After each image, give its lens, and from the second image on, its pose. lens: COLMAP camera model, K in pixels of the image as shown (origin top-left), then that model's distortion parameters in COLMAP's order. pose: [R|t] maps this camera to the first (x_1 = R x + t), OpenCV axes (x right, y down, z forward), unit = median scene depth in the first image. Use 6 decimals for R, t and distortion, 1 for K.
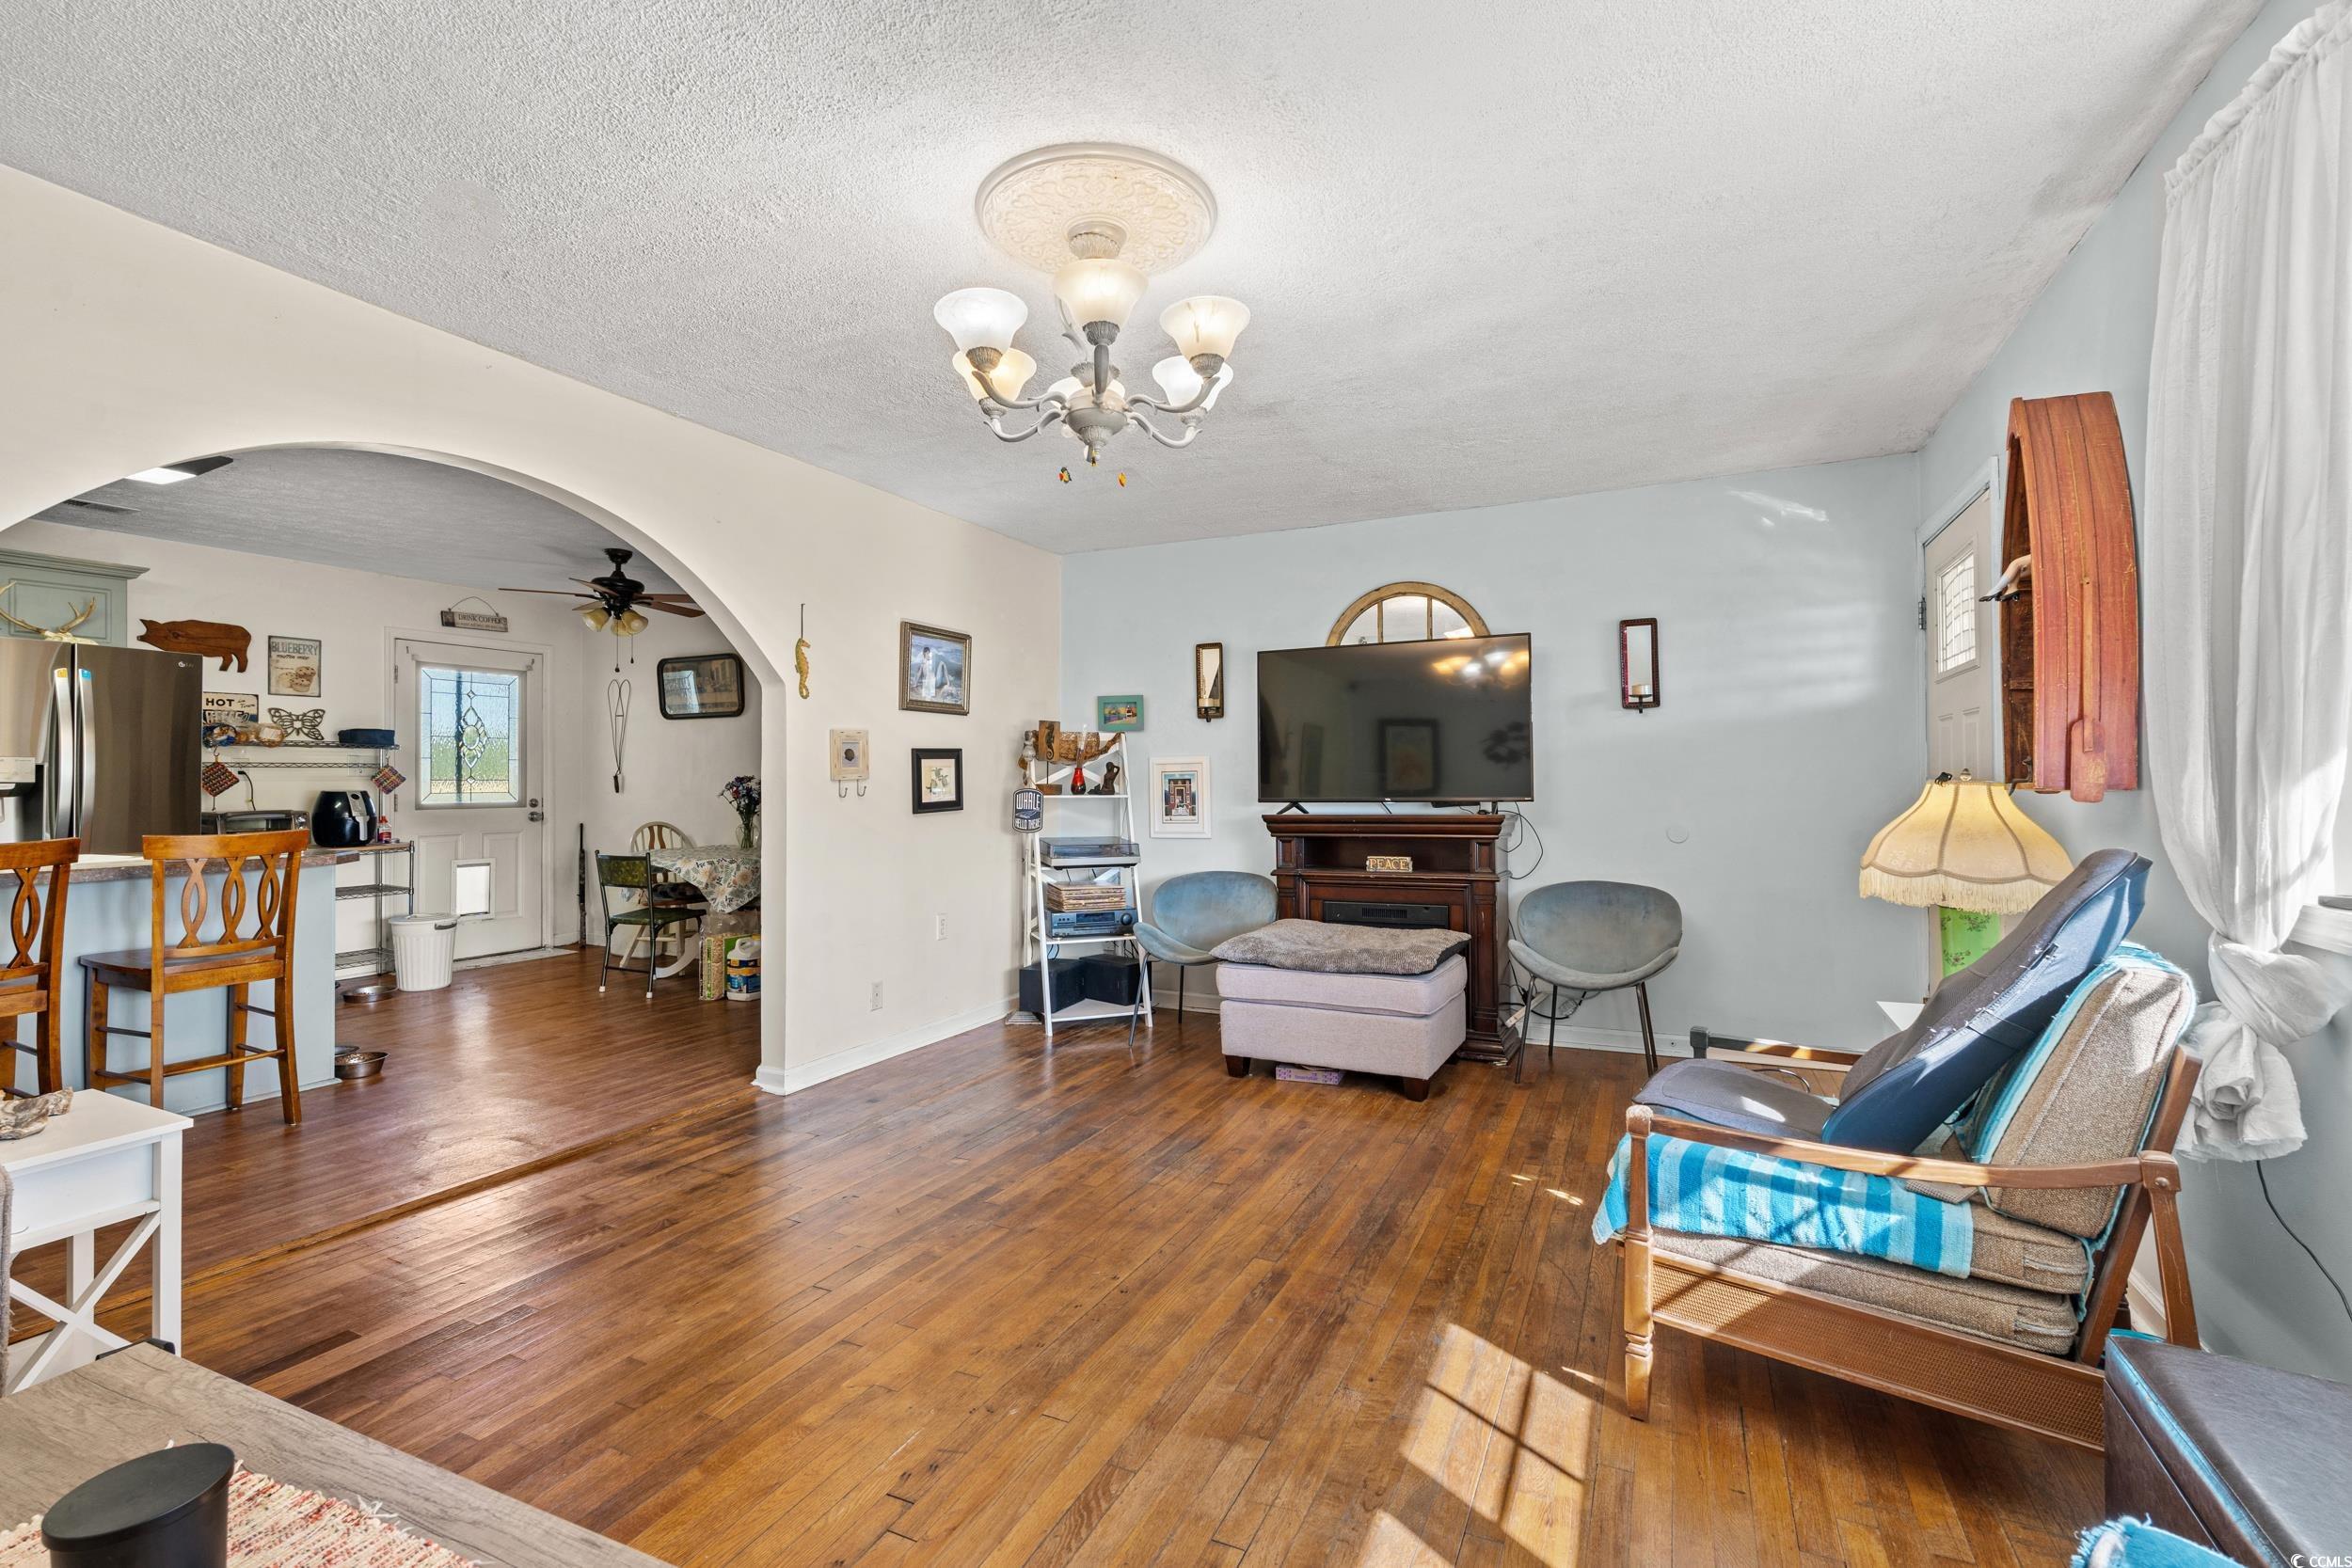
lens RADIAL K [[1032.4, 0, 1182.6], [0, 1032.4, 774.3], [0, 0, 1]] dist [-0.004850, 0.000681]
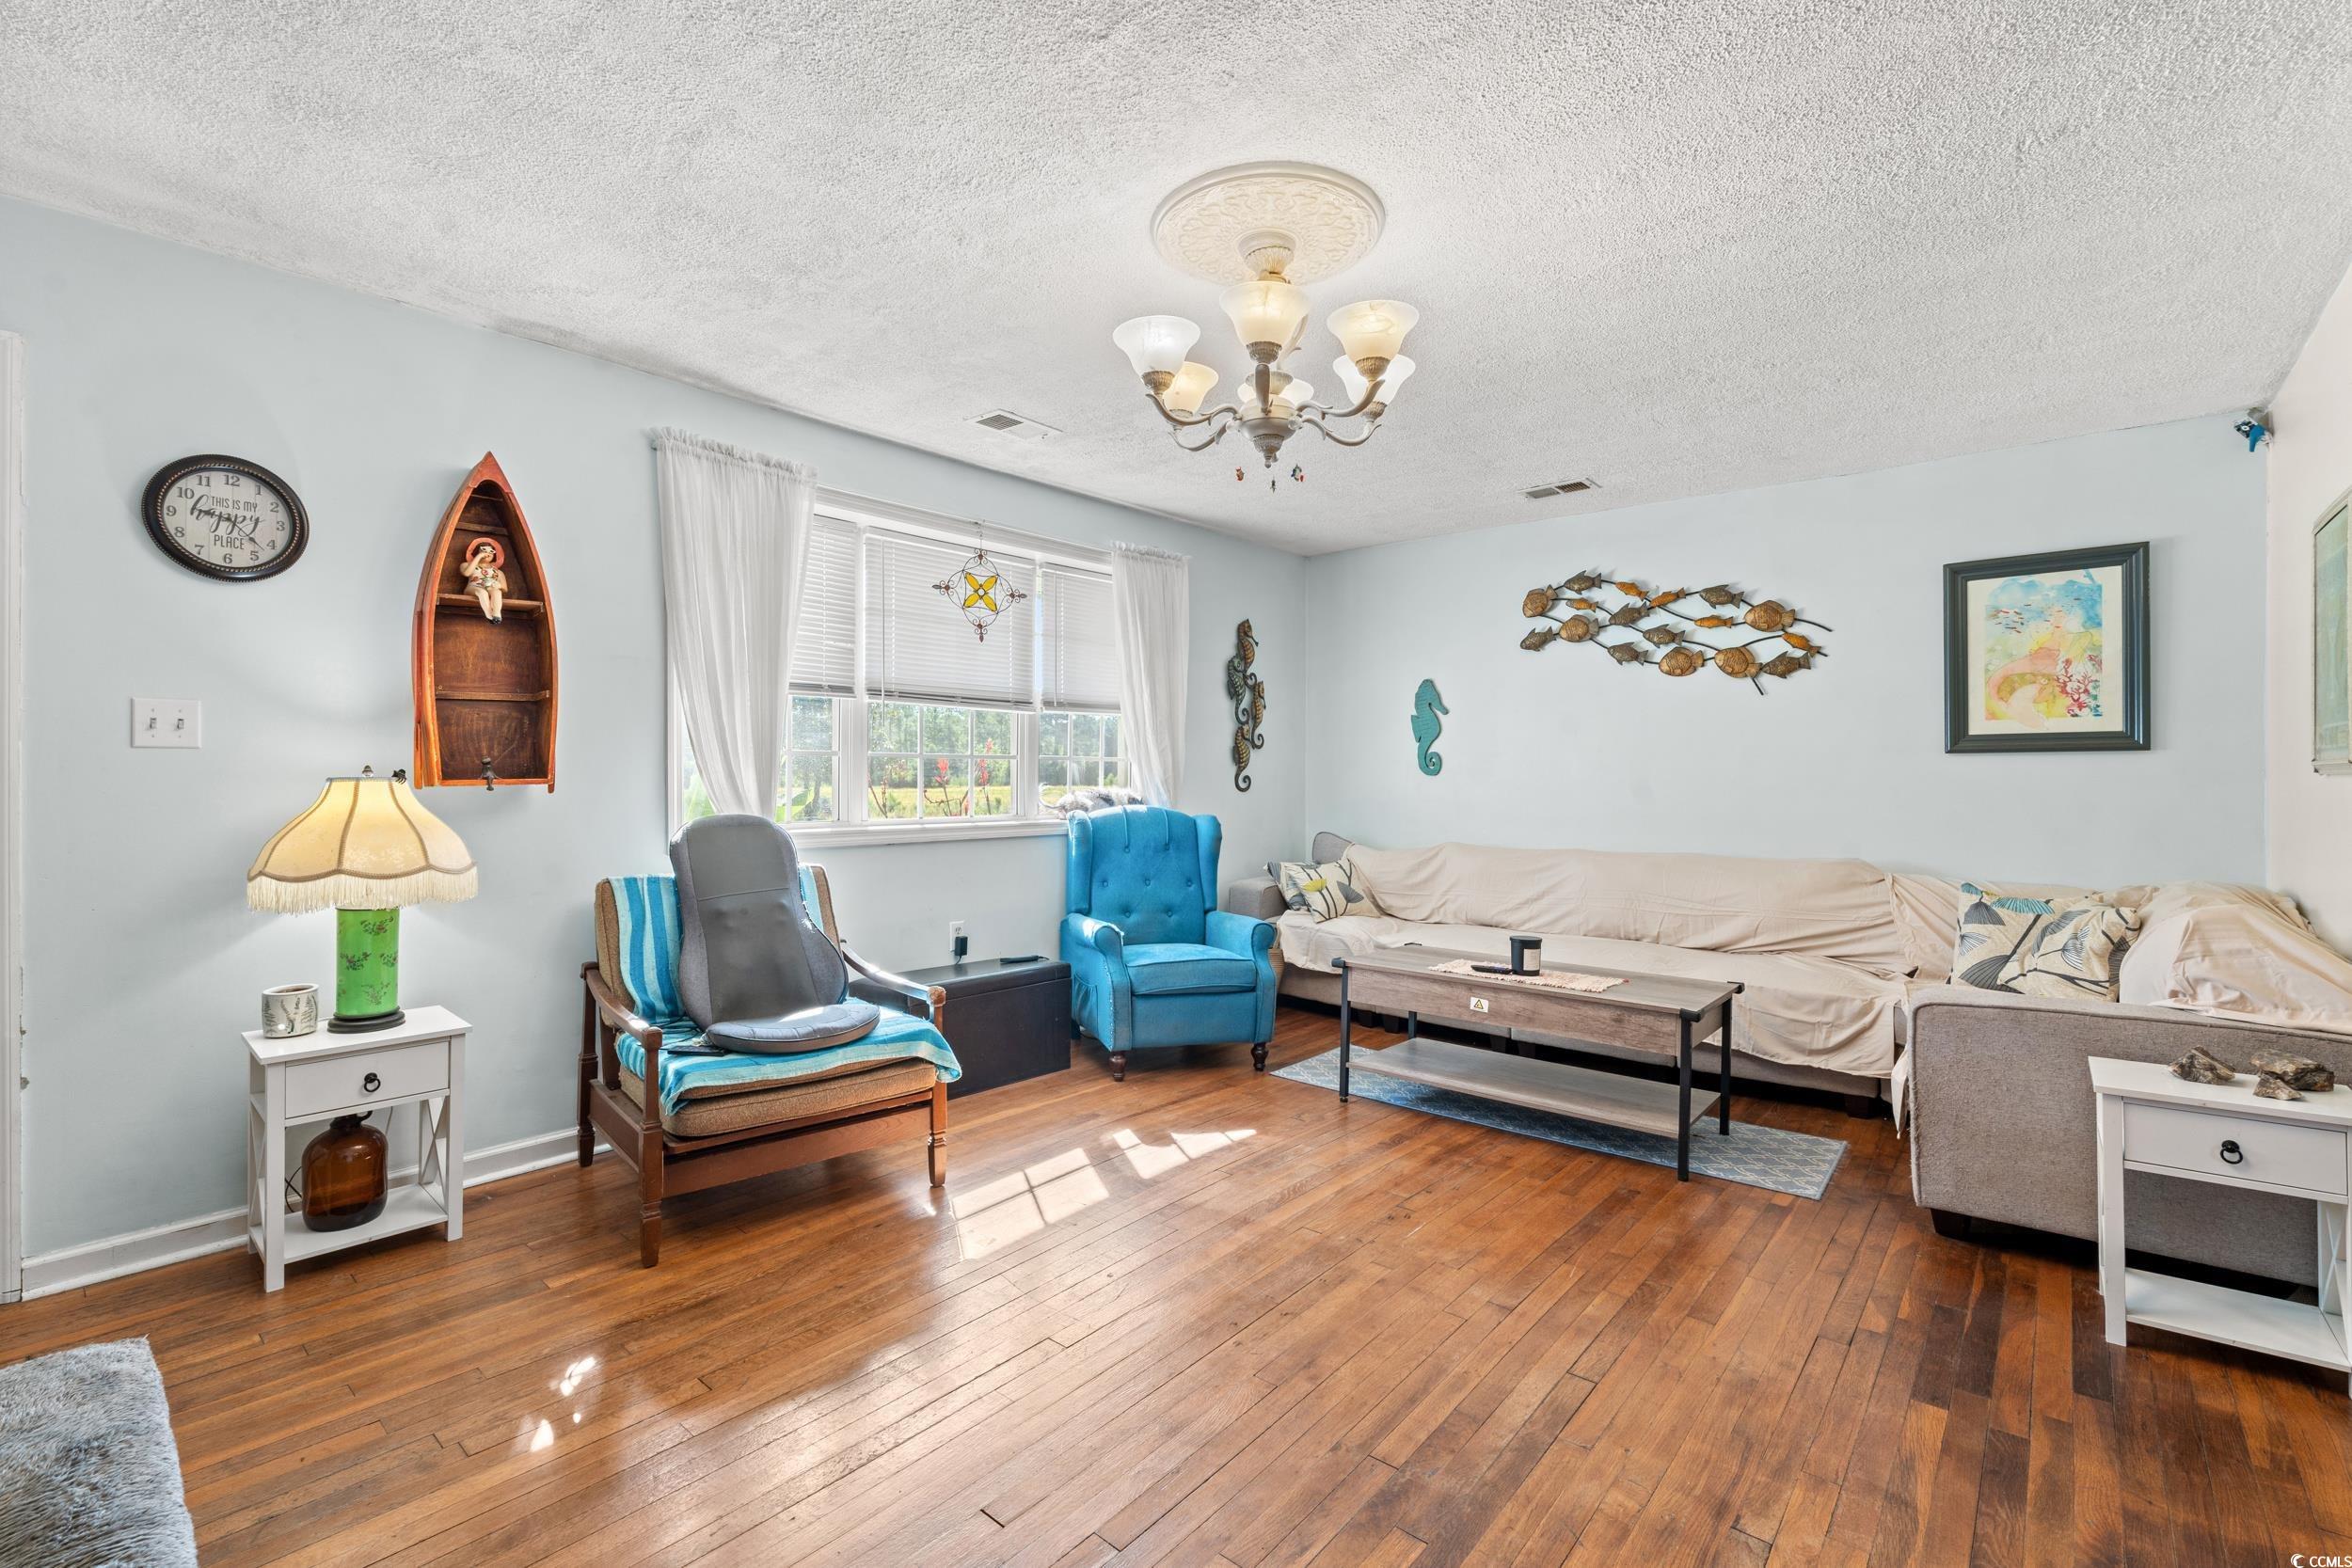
lens RADIAL K [[1032.4, 0, 1189.7], [0, 1032.4, 772.9], [0, 0, 1]] dist [-0.004850, 0.000681]
pose [[-0.965991, 0.001866, 0.258567, -0.134050], [0.000238, 0.999980, -0.006327, 0.003456], [-0.258574, -0.006050, -0.965973, 0.991628]]
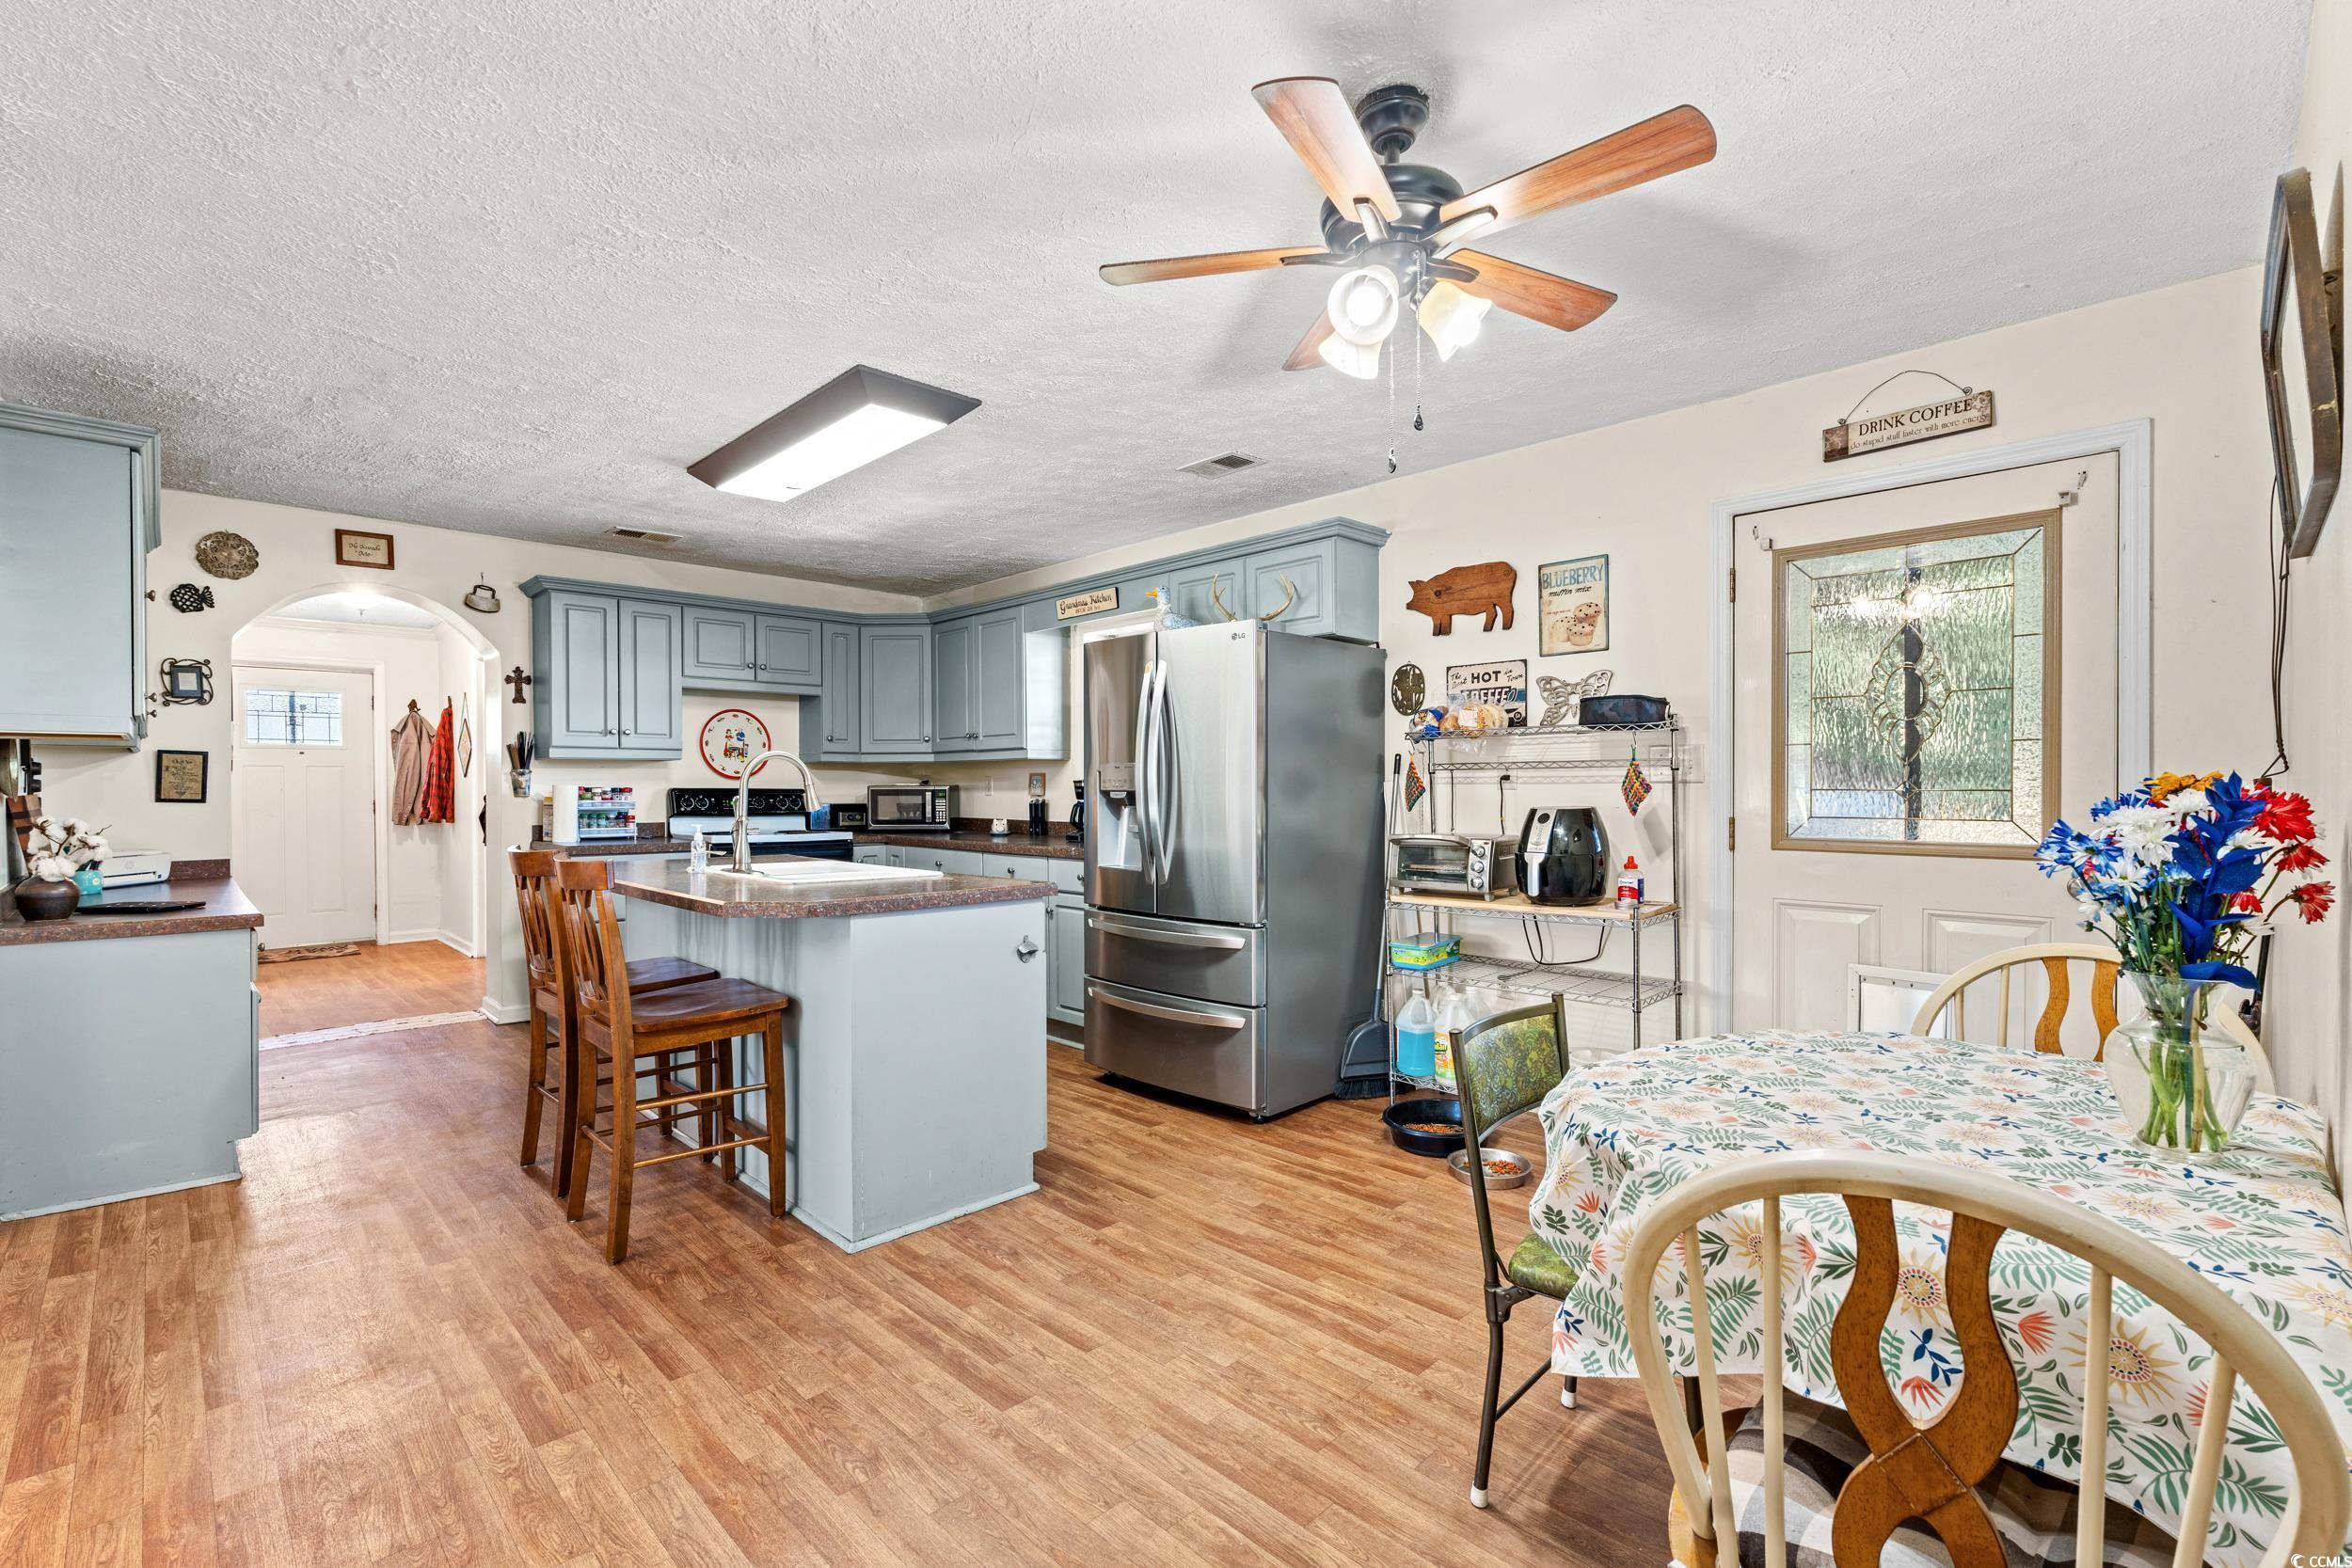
lens RADIAL K [[1032.4, 0, 1181.4], [0, 1032.4, 784.4], [0, 0, 1]] dist [-0.004850, 0.000681]
pose [[-0.343658, 0.004631, -0.939084, -0.252114], [0.006357, 0.999976, 0.002605, -0.000514], [0.939073, -0.005074, -0.343679, 1.275070]]
